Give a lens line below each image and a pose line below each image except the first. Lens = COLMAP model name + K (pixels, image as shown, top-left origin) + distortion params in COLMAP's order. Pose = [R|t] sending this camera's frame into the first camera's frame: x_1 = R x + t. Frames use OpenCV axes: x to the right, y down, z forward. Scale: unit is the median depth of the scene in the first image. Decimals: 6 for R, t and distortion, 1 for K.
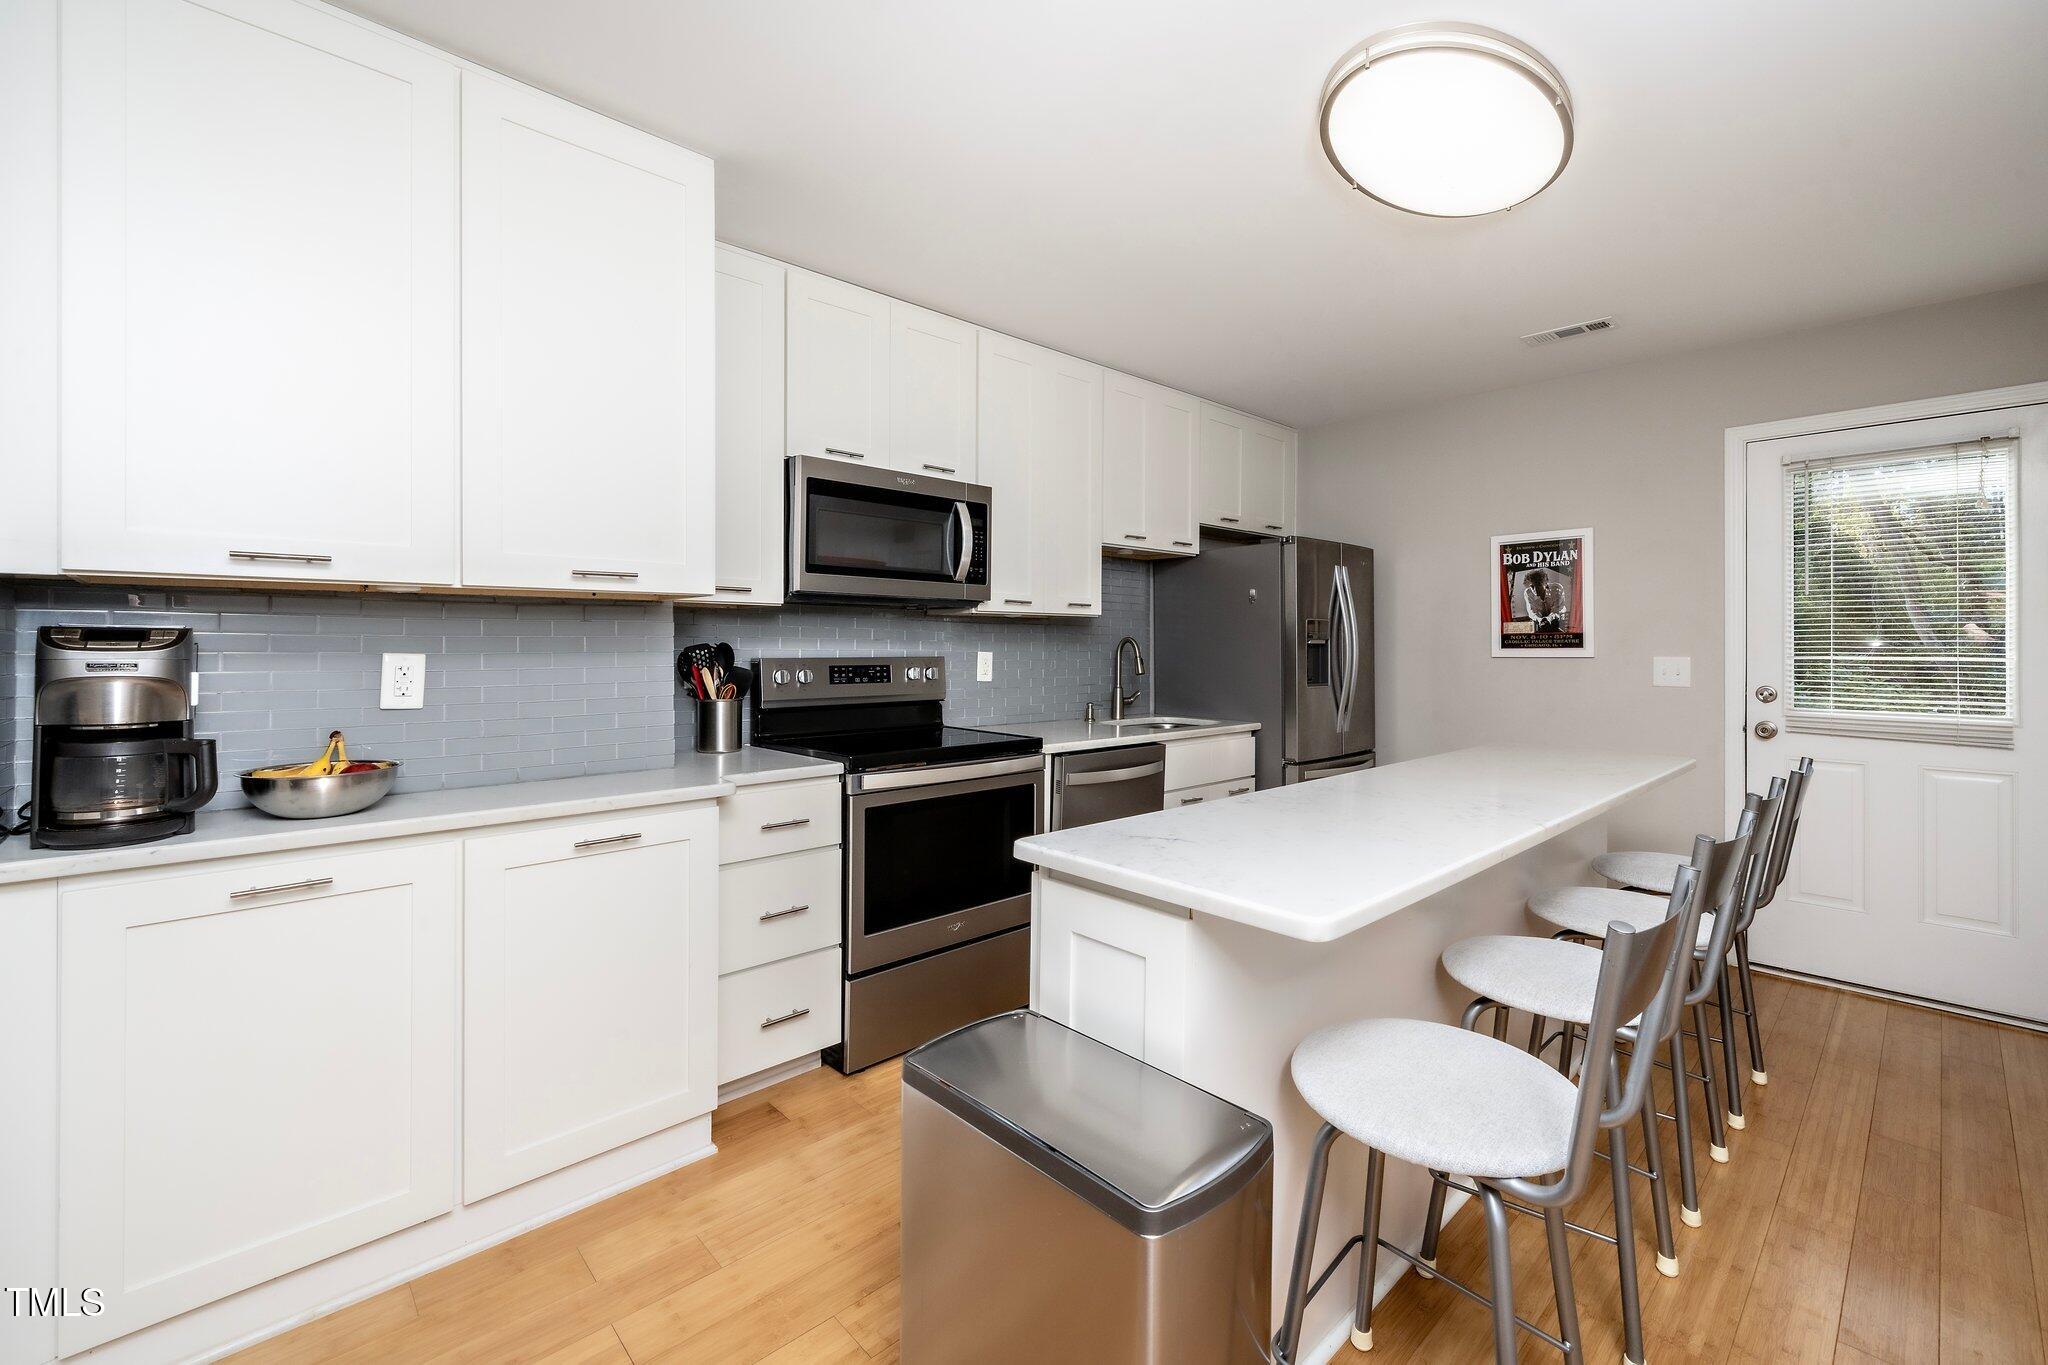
lens RADIAL K [[850.2, 0, 1007.9], [0, 850.2, 648.7], [0, 0, 1]] dist [-0.000356, -0.000146]
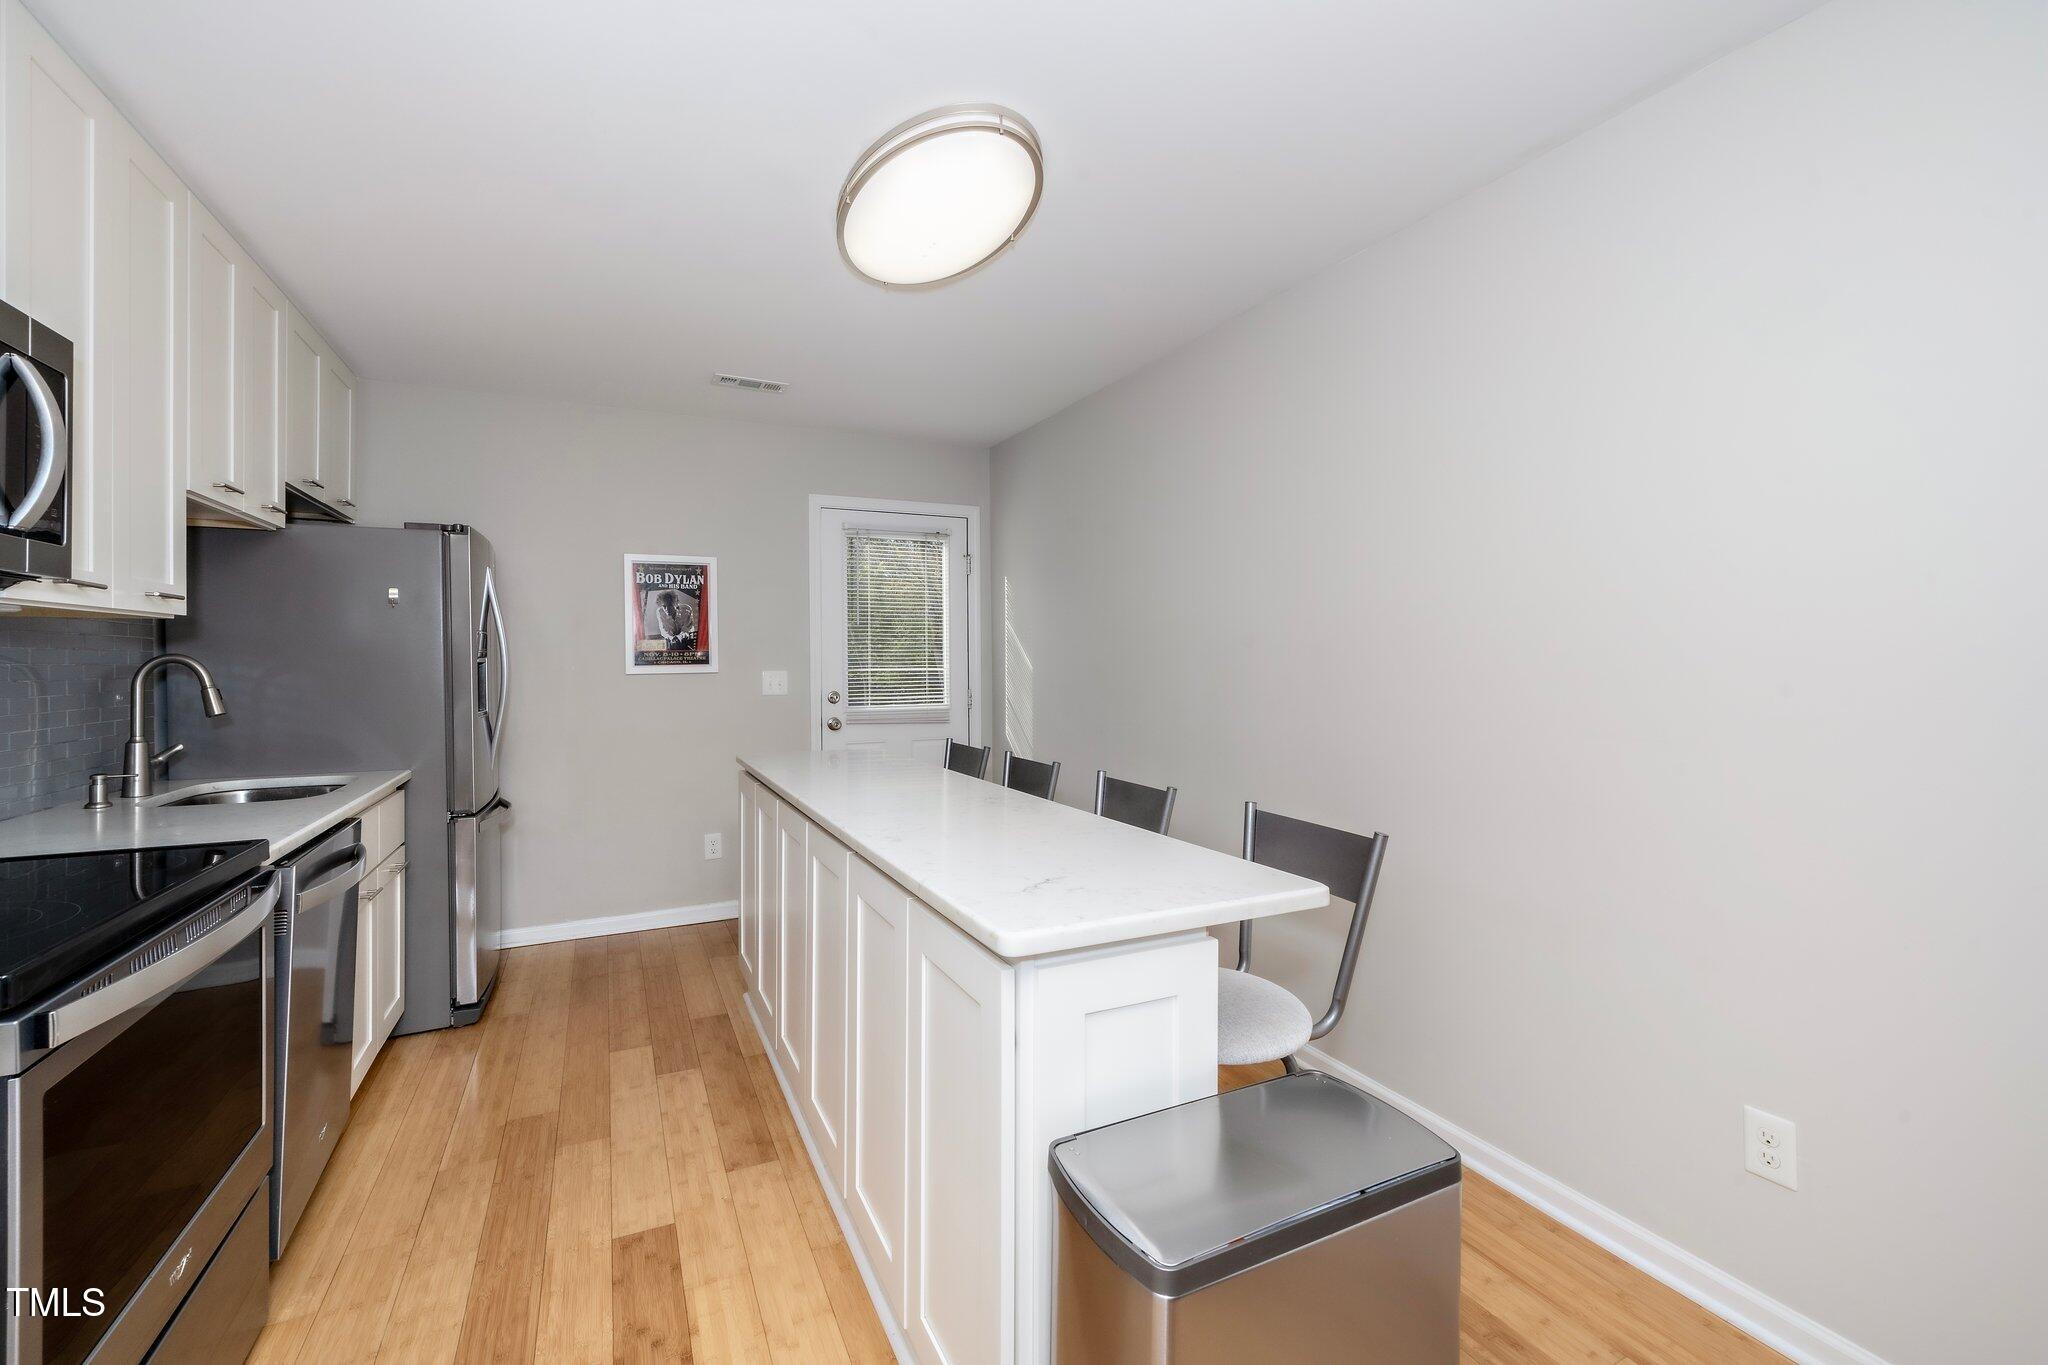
lens RADIAL K [[850.2, 0, 1007.9], [0, 850.2, 648.7], [0, 0, 1]] dist [-0.000356, -0.000146]
pose [[0.291762, 0.006683, 0.956467, -0.269849], [0.009899, 0.999901, -0.010006, -0.006387], [-0.956440, 0.012387, 0.291667, 0.300837]]
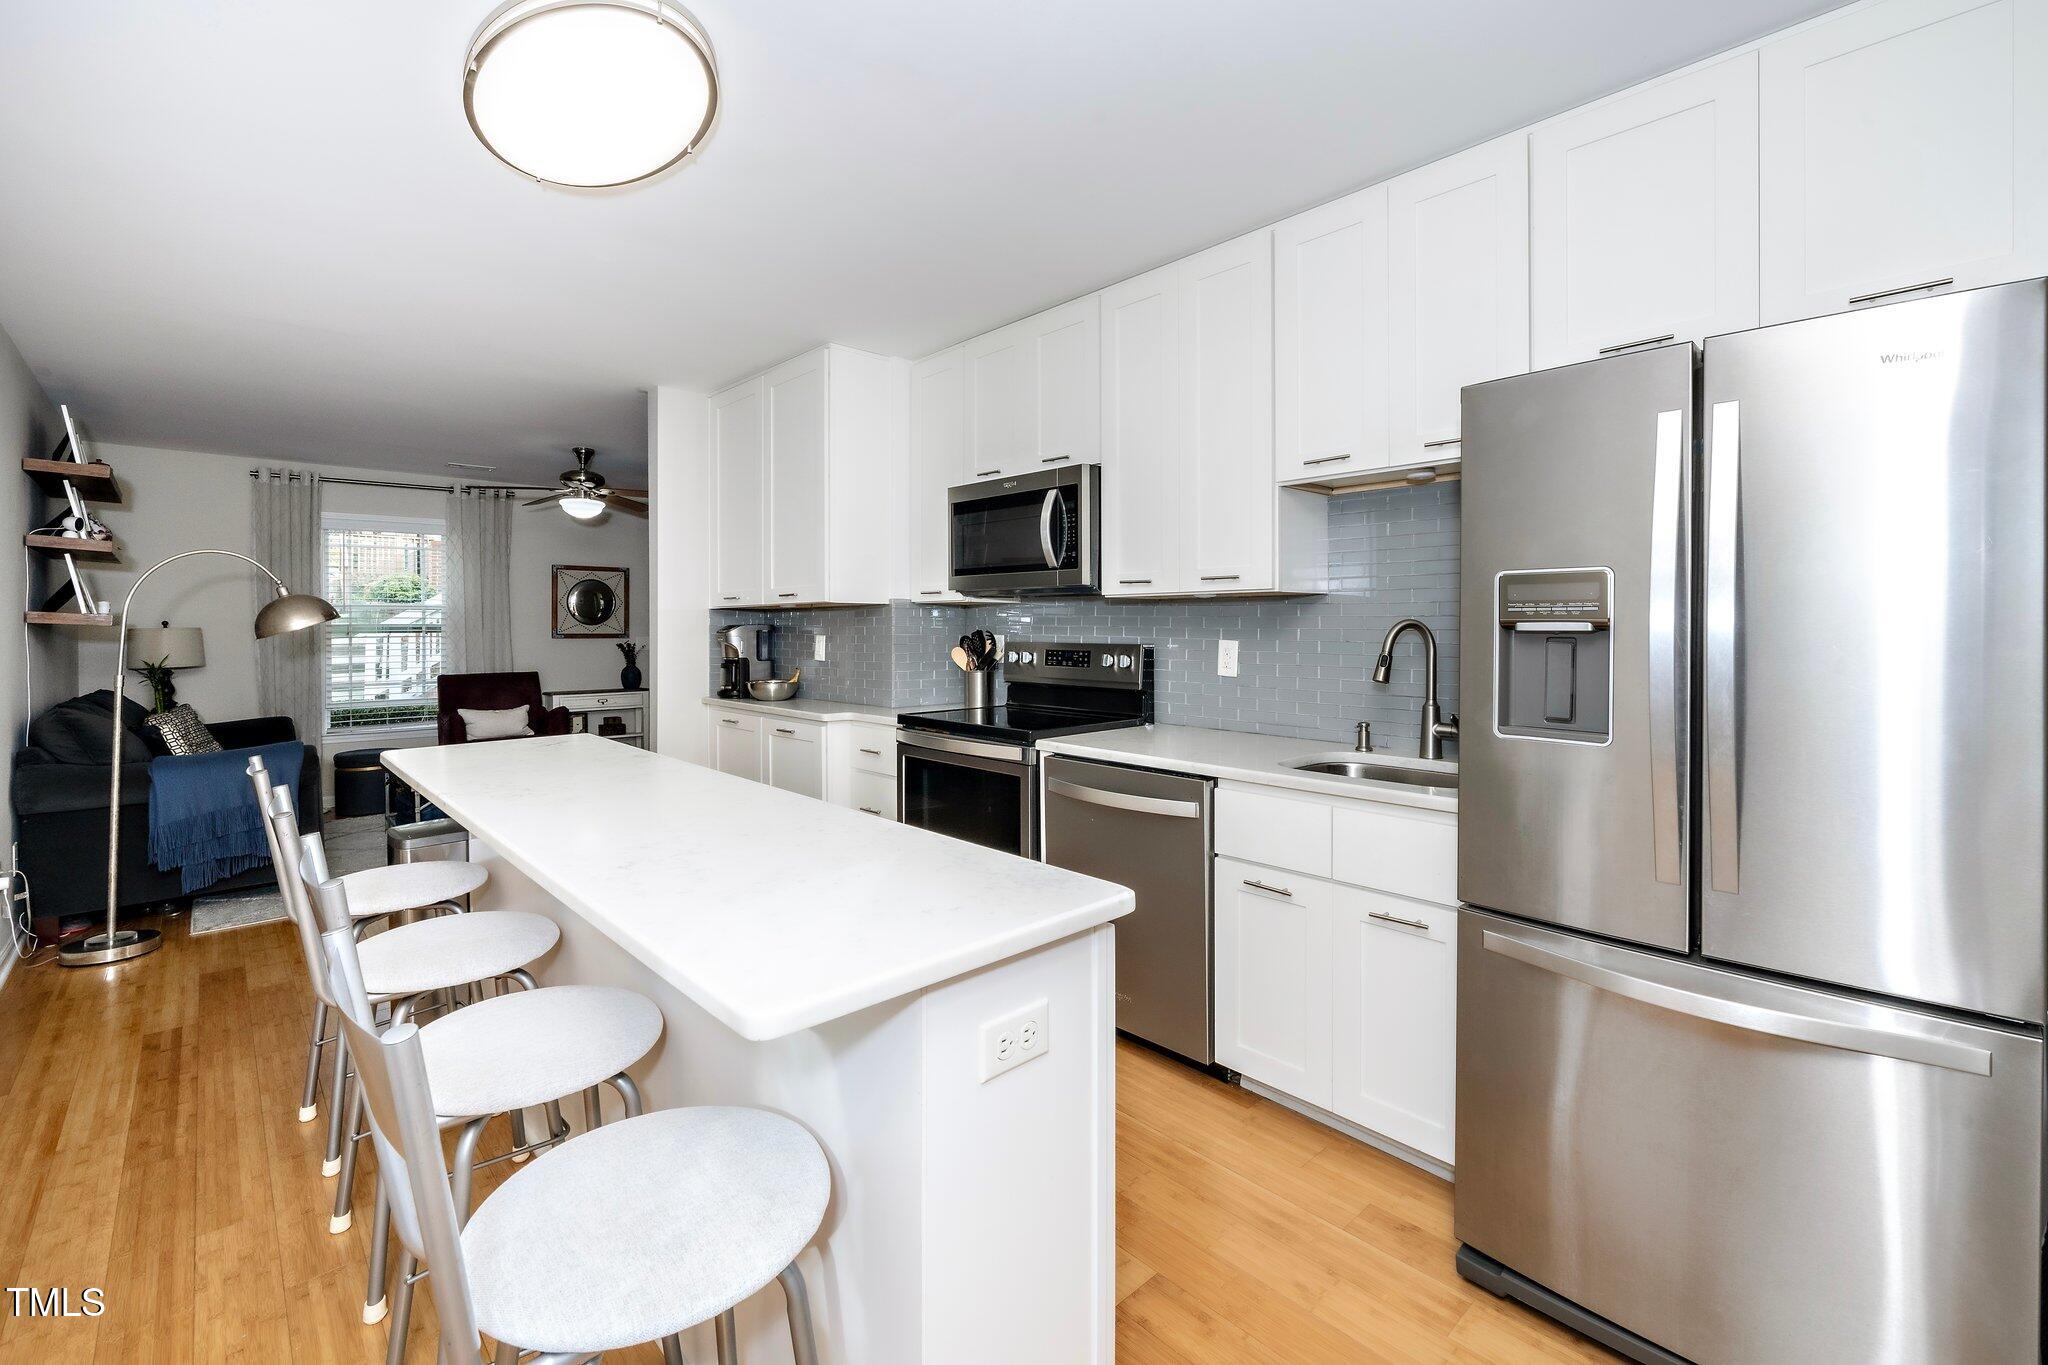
lens RADIAL K [[859.1, 0, 1022.5], [0, 859.1, 633.7], [0, 0, 1]] dist [-0.012397, 0.000004]
pose [[0.025725, 0.006075, -0.999651, 0.786375], [-0.006039, 0.999964, 0.005921, -0.006534], [0.999651, 0.005884, 0.025761, 0.772370]]
